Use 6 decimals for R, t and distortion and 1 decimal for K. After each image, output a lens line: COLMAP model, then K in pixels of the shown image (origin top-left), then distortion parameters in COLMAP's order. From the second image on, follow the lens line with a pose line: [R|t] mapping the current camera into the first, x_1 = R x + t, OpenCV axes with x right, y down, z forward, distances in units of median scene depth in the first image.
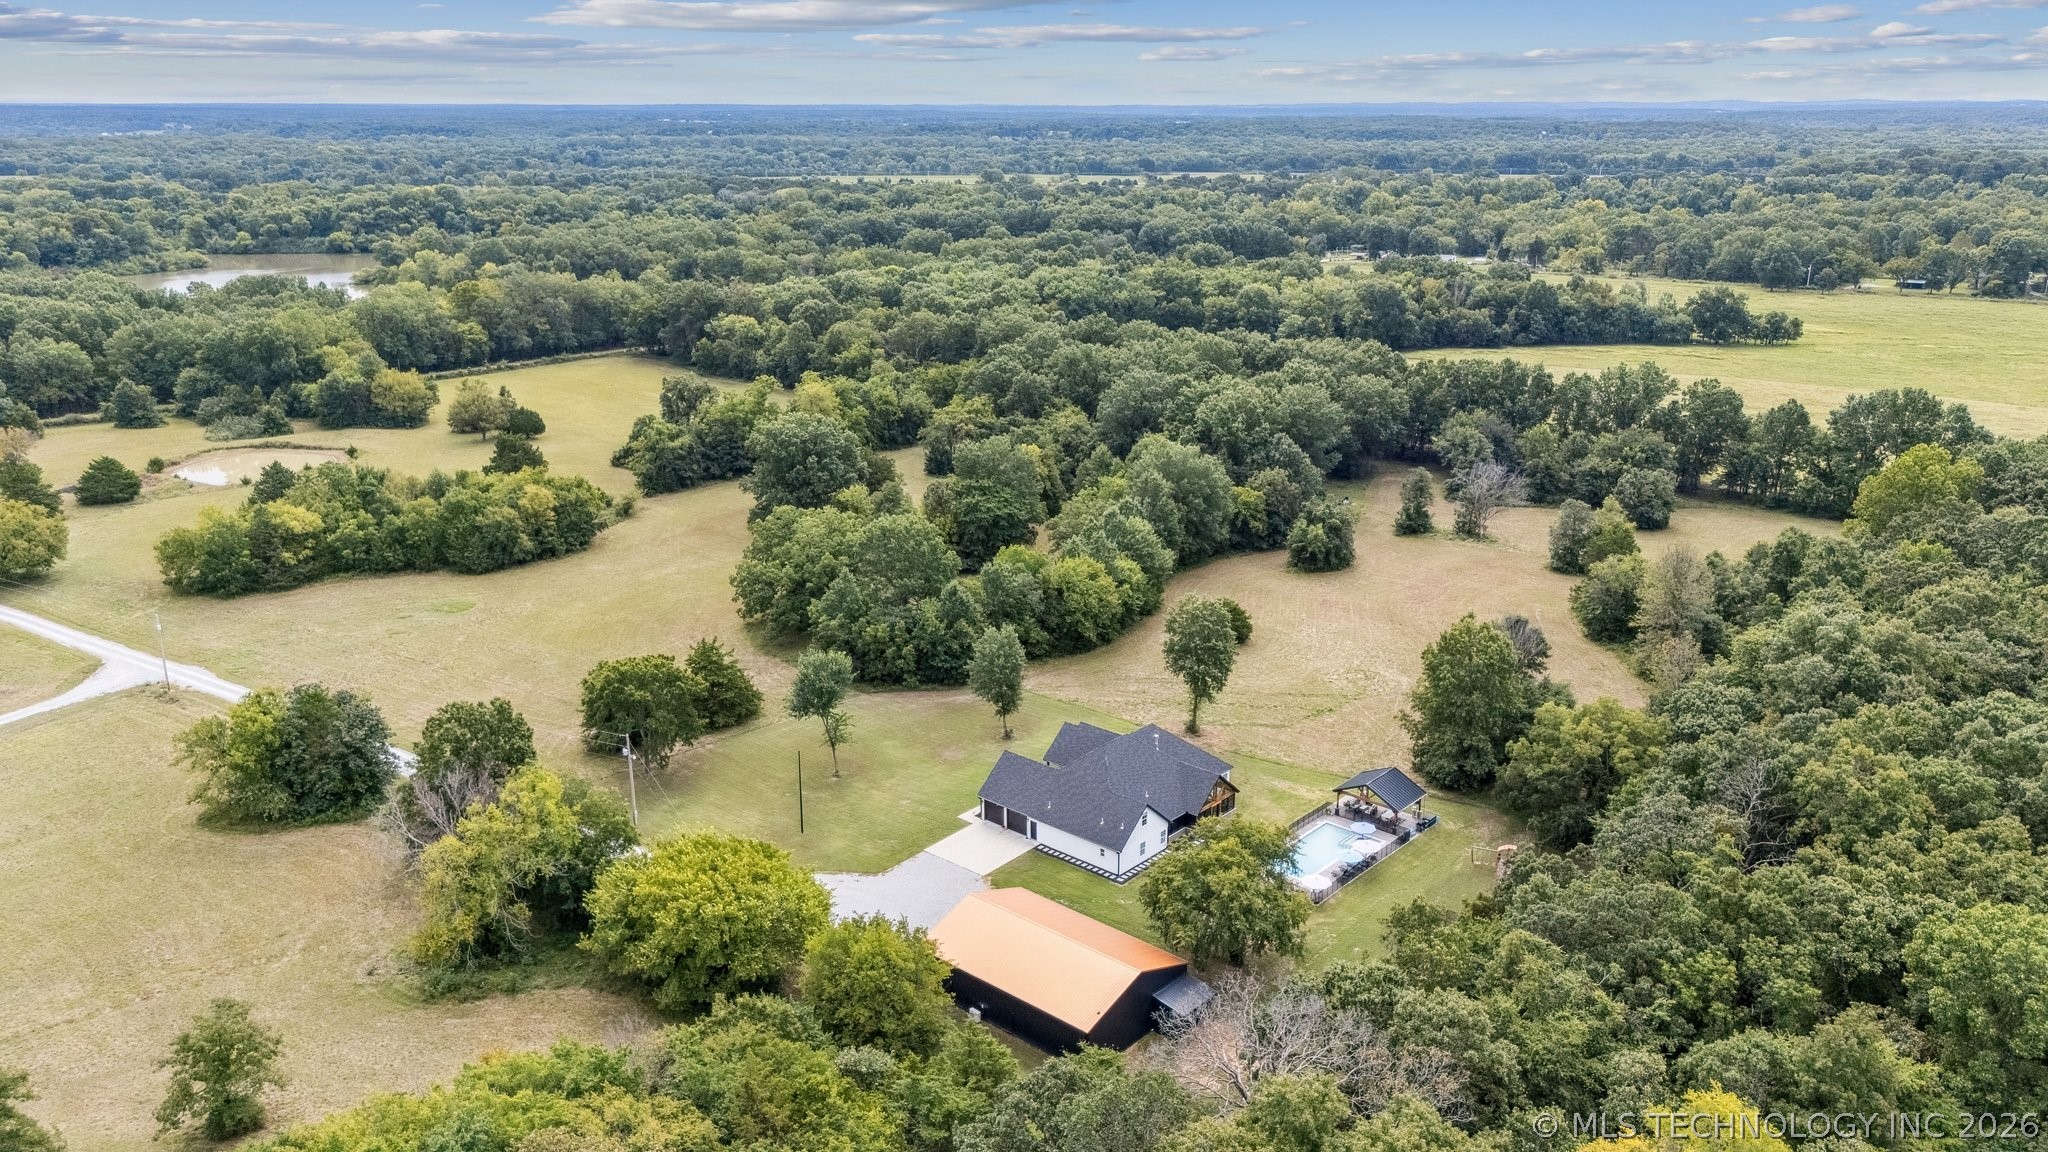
lens RADIAL K [[1489.3, 0, 1024.0], [0, 1489.3, 576.0], [0, 0, 1]] dist [0.074761, -0.076023]
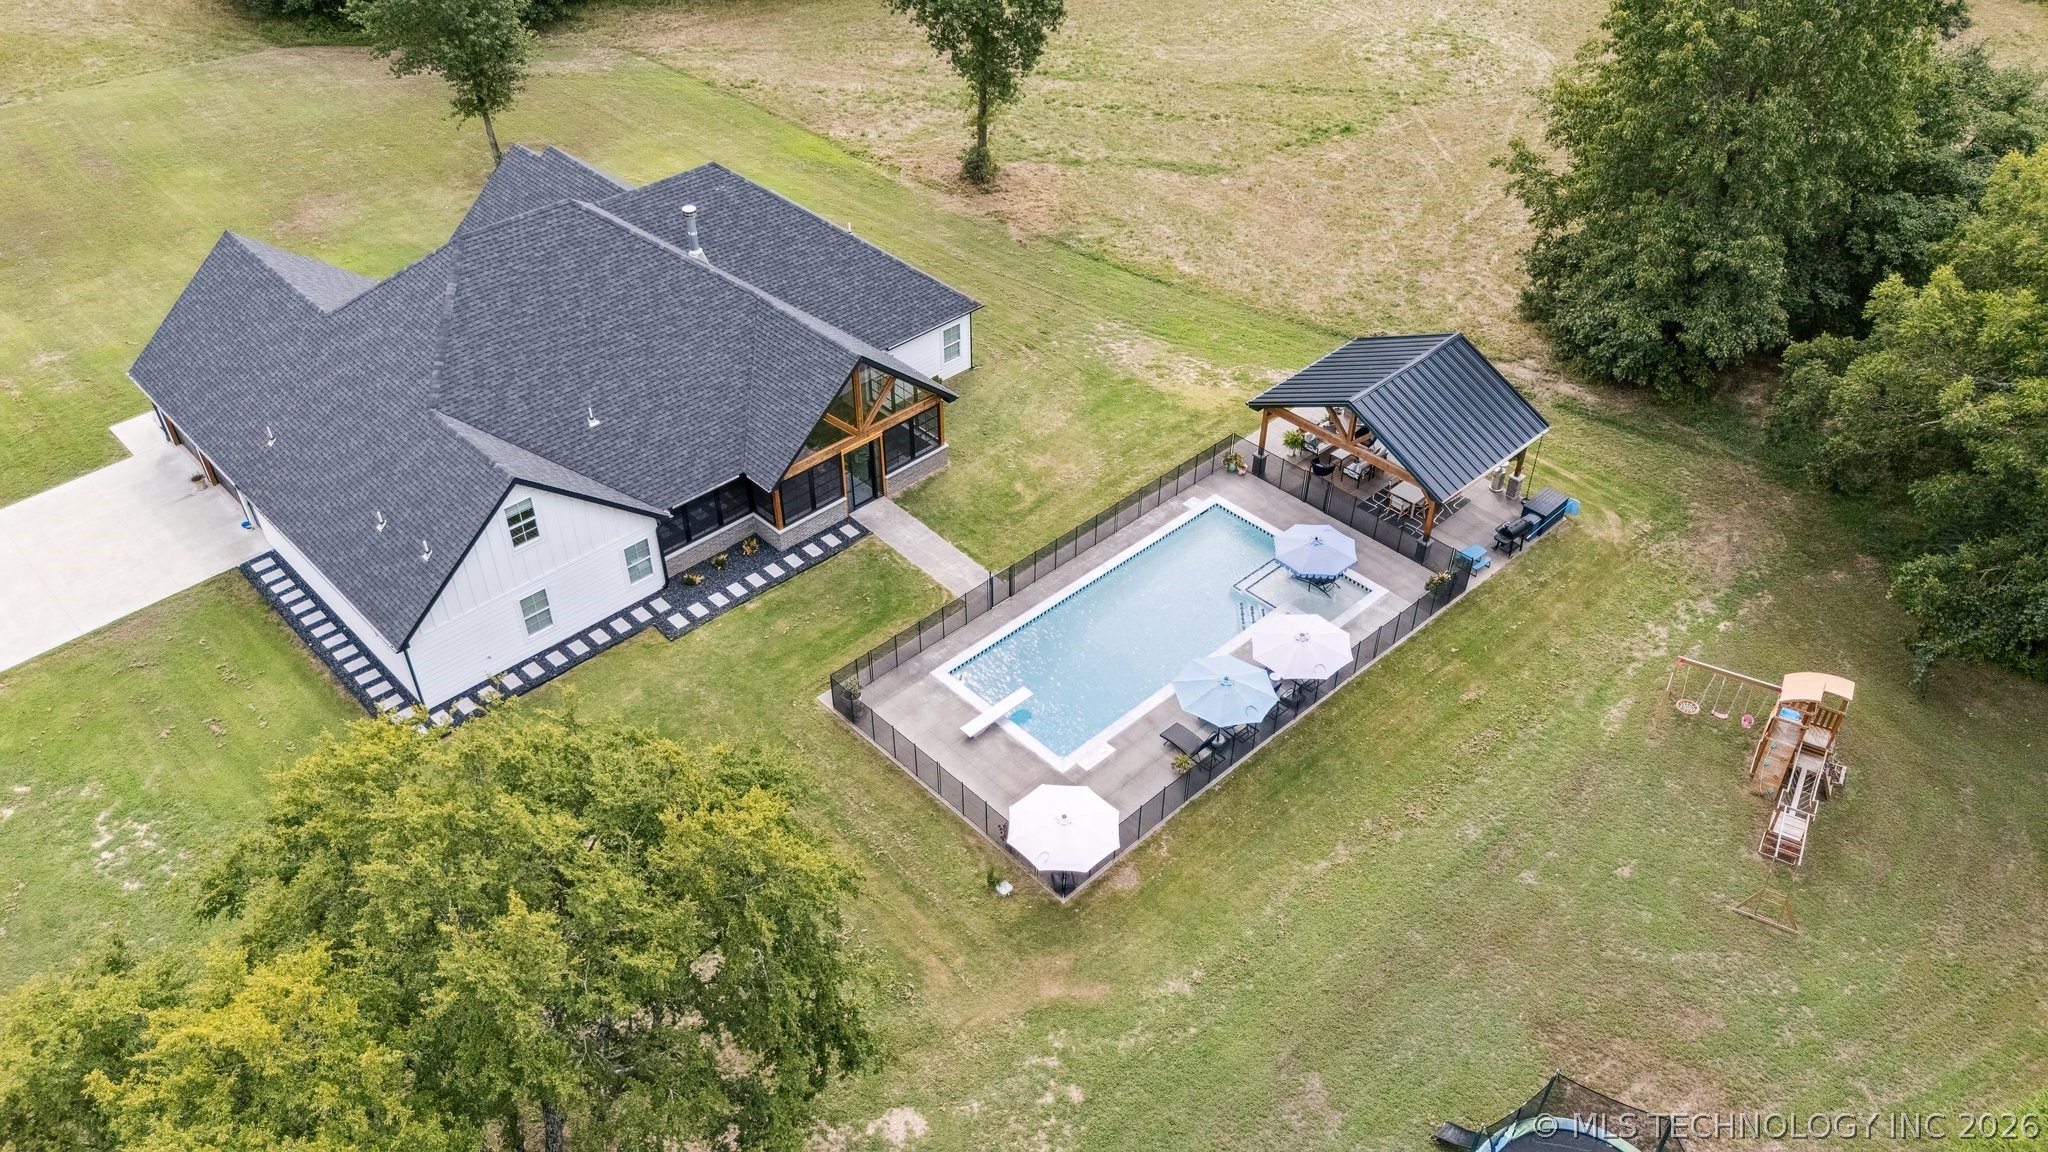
lens RADIAL K [[1489.3, 0, 1024.0], [0, 1489.3, 576.0], [0, 0, 1]] dist [0.074761, -0.076023]
pose [[0.997100, 0.052298, -0.055285, 0.114895], [-0.027033, 0.922483, 0.385091, 0.036308], [0.071139, -0.382479, 0.921221, 0.445810]]
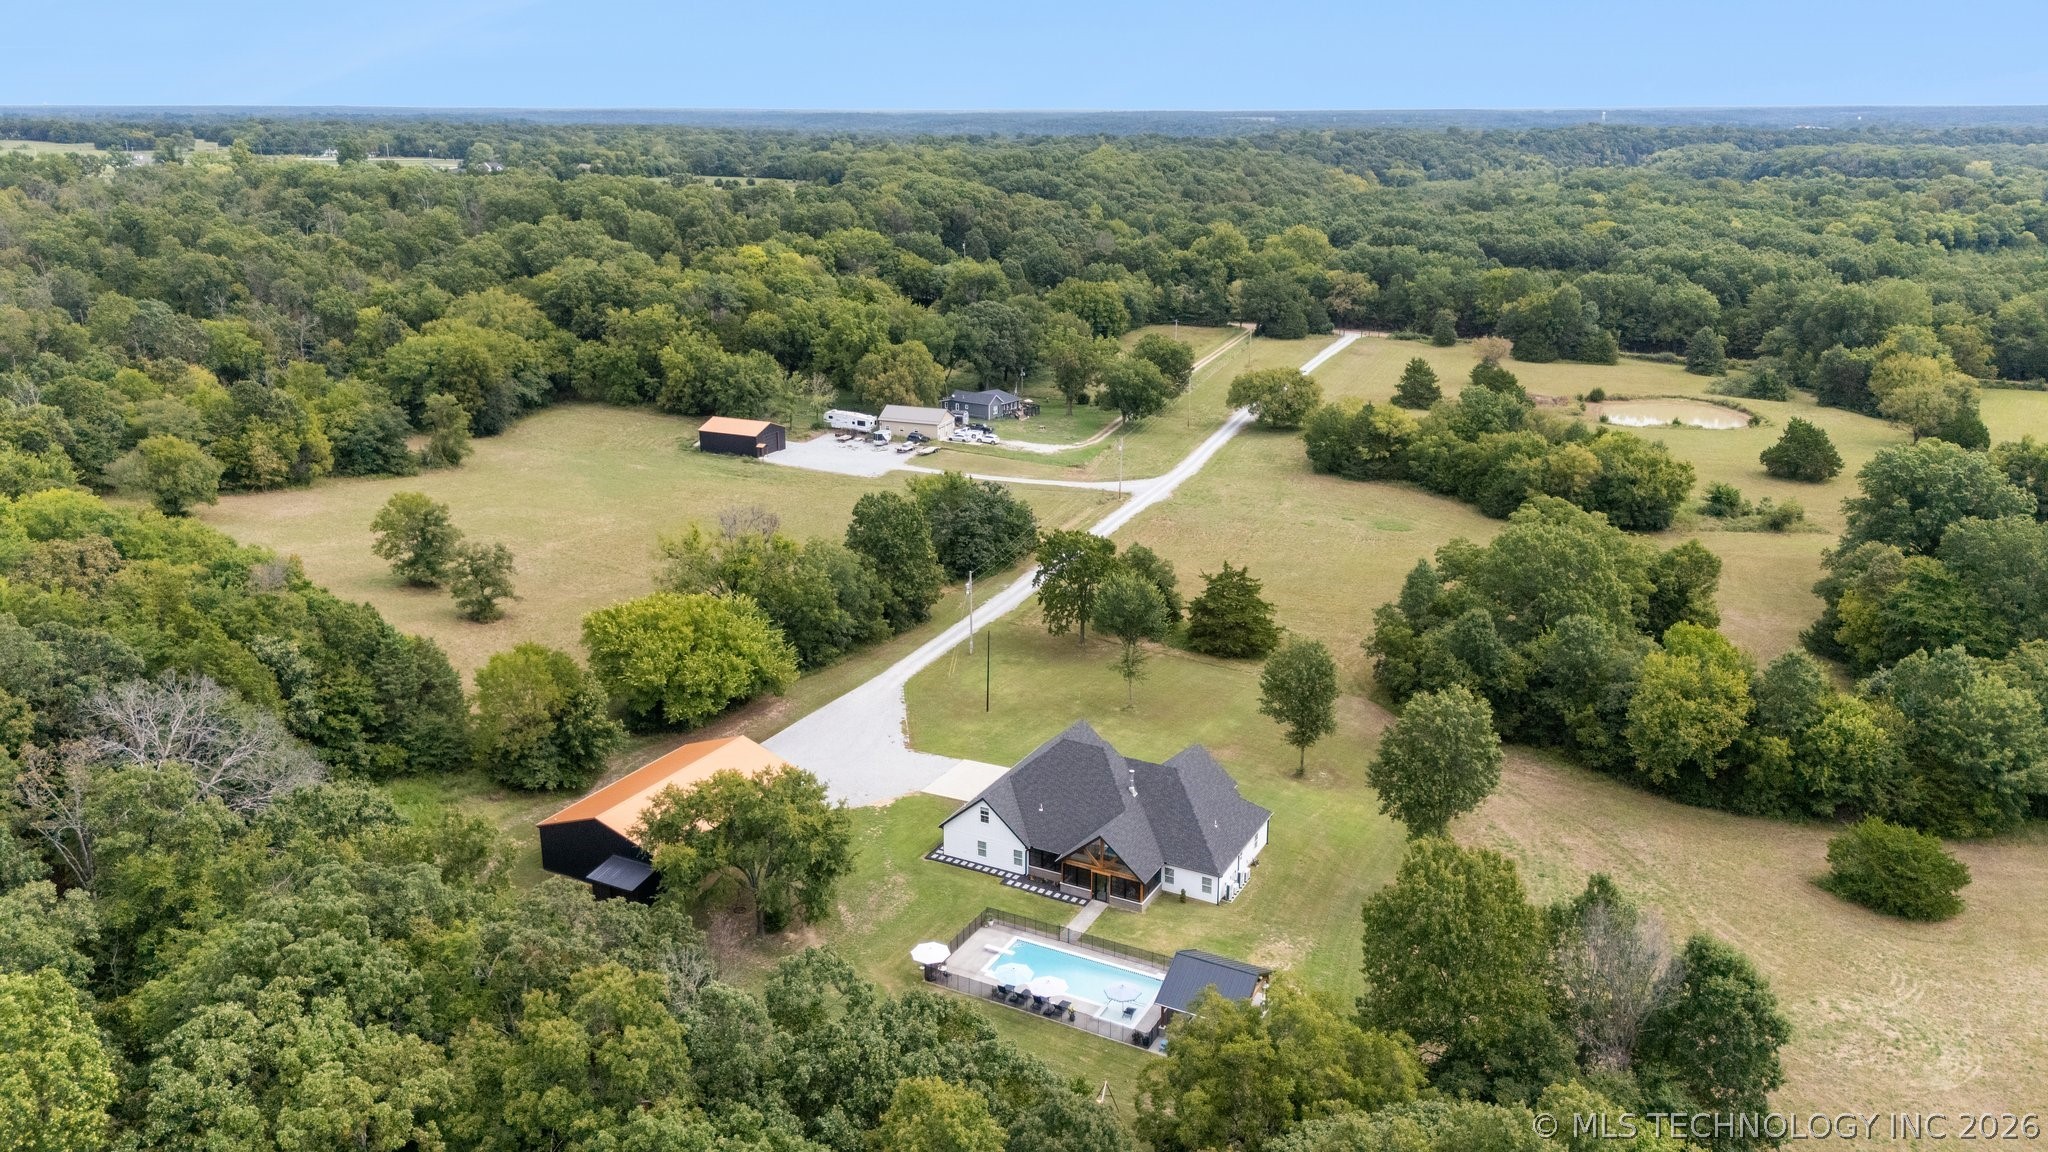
lens RADIAL K [[1495.1, 0, 1024.0], [0, 1495.1, 576.0], [0, 0, 1]] dist [0.163248, -0.442267]
pose [[0.246616, 0.277973, -0.928392, 0.487301], [-0.289001, 0.935487, 0.203328, -0.081183], [0.925018, 0.218162, 0.311041, 0.436273]]
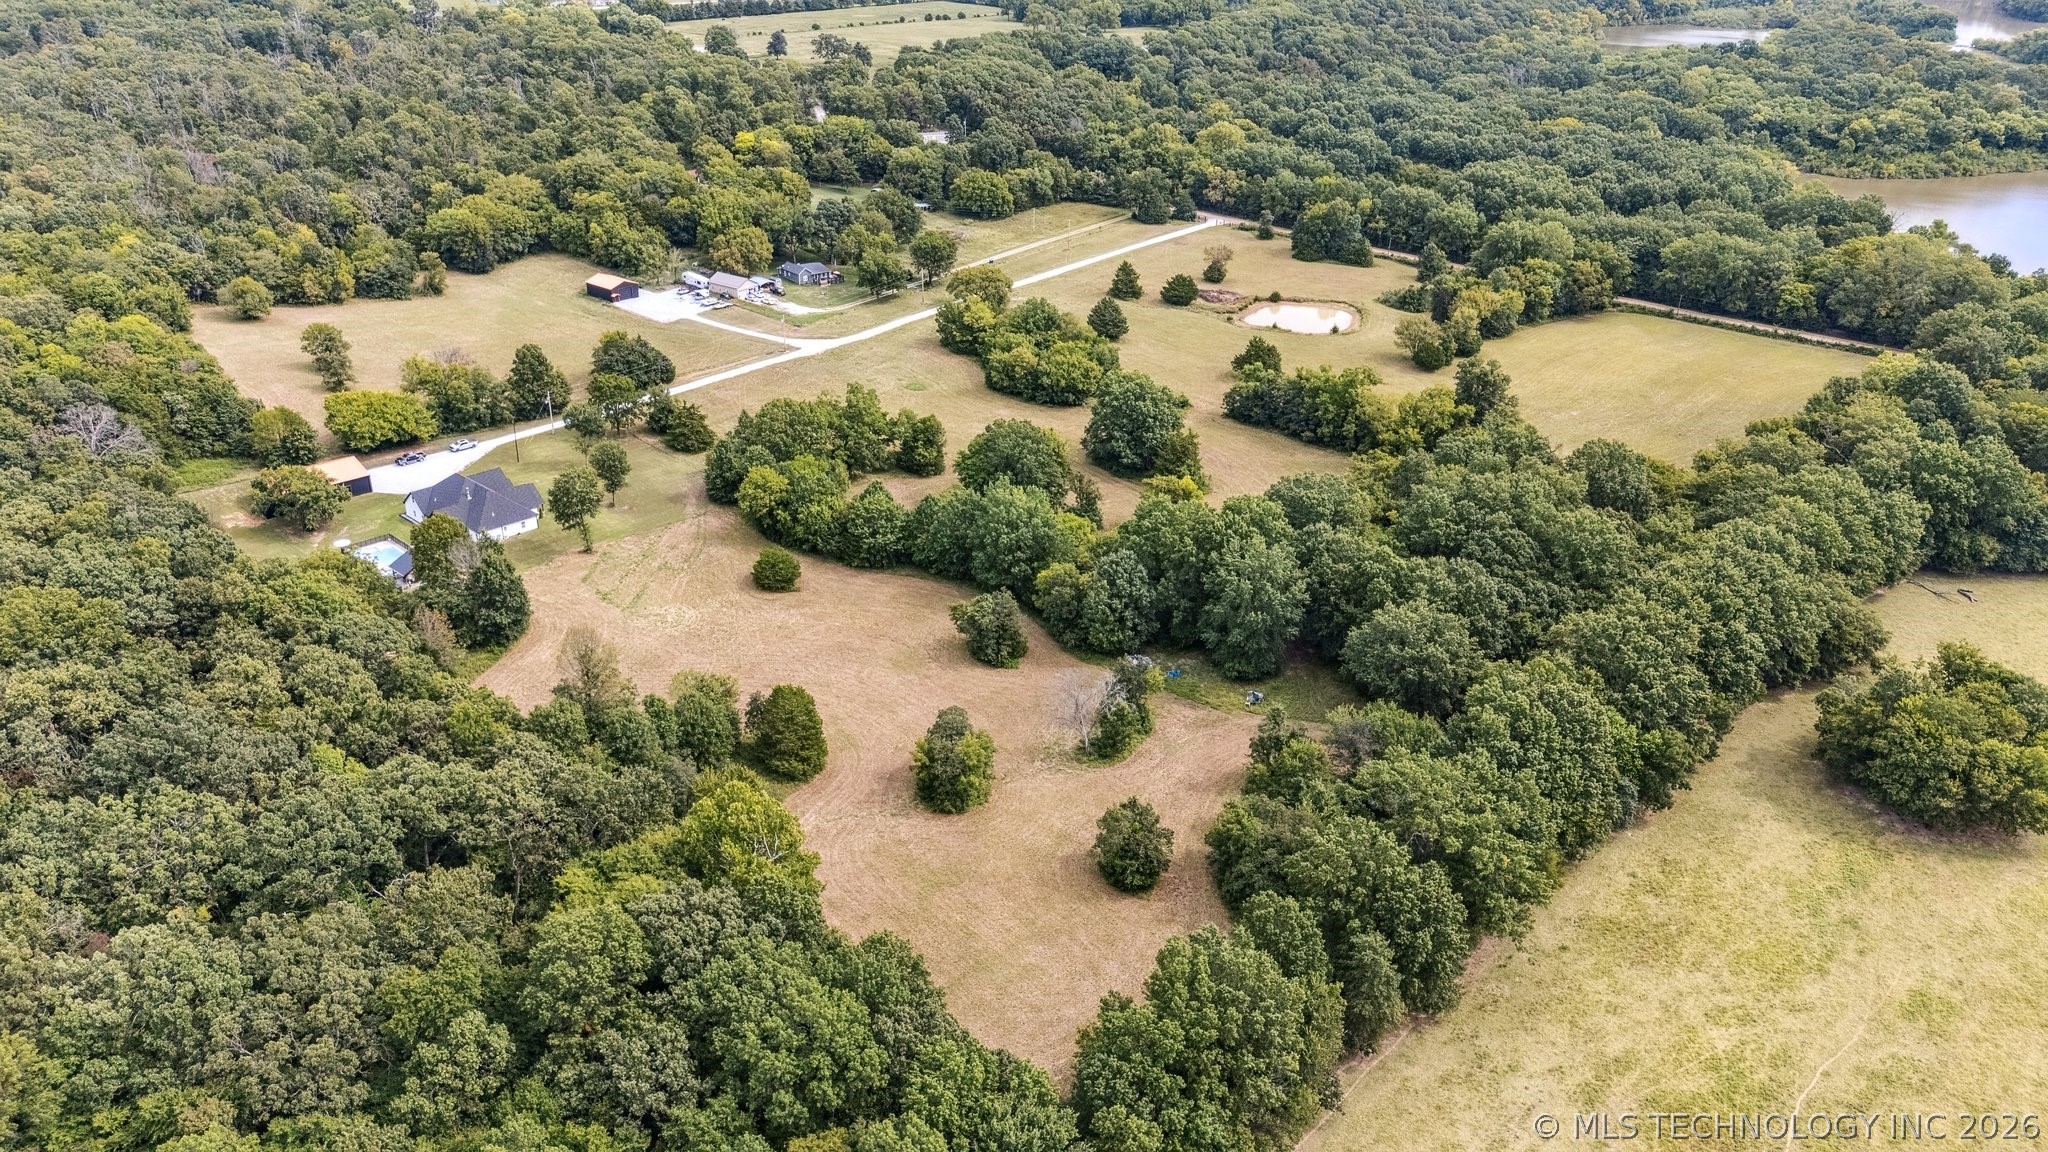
lens RADIAL K [[1489.3, 0, 1024.0], [0, 1489.3, 576.0], [0, 0, 1]] dist [0.074761, -0.076023]
pose [[-0.034421, 0.425579, -0.904267, 1.107372], [-0.309997, 0.855629, 0.414488, -0.480553], [0.950114, 0.294587, 0.102476, 0.937951]]
